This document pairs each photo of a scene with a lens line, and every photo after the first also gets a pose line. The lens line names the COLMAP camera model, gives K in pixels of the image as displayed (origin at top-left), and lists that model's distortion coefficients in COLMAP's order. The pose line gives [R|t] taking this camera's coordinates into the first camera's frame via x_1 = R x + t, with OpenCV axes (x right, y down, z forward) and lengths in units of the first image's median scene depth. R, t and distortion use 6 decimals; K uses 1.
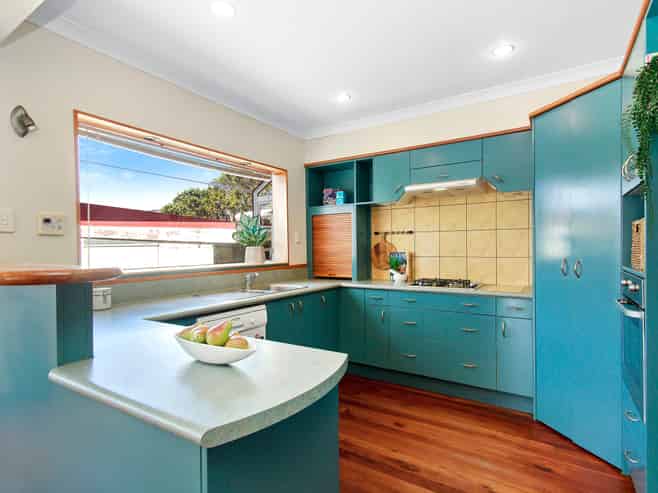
lens RADIAL K [[371.9, 0, 329.0], [0, 371.9, 246.5], [0, 0, 1]] dist [0.000463, -0.000058]
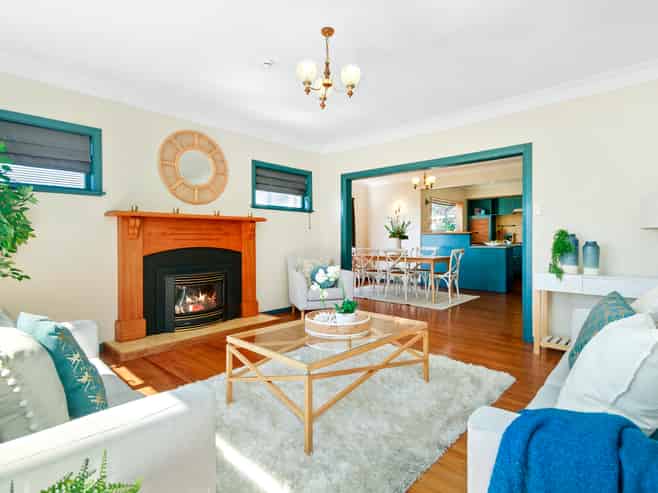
lens RADIAL K [[345.7, 0, 329.0], [0, 345.7, 246.5], [0, 0, 1]] dist [0.000703, -0.000107]
pose [[0.984159, -0.007064, -0.177148, -0.631295], [0.013074, 0.999377, 0.032781, 0.012661], [0.176806, -0.034578, 0.983638, -1.636358]]
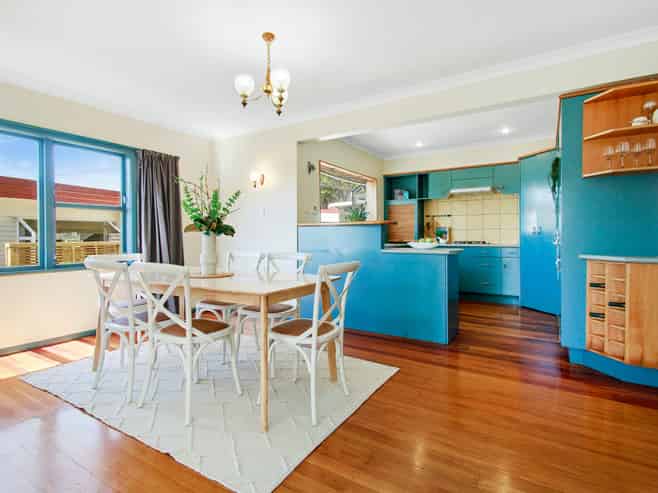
lens RADIAL K [[345.7, 0, 329.0], [0, 345.7, 246.5], [0, 0, 1]] dist [0.000703, -0.000107]
pose [[0.999780, -0.004770, 0.020403, -0.377306], [0.003819, 0.998916, 0.046396, 0.029689], [-0.020602, -0.046308, 0.998715, -0.615793]]
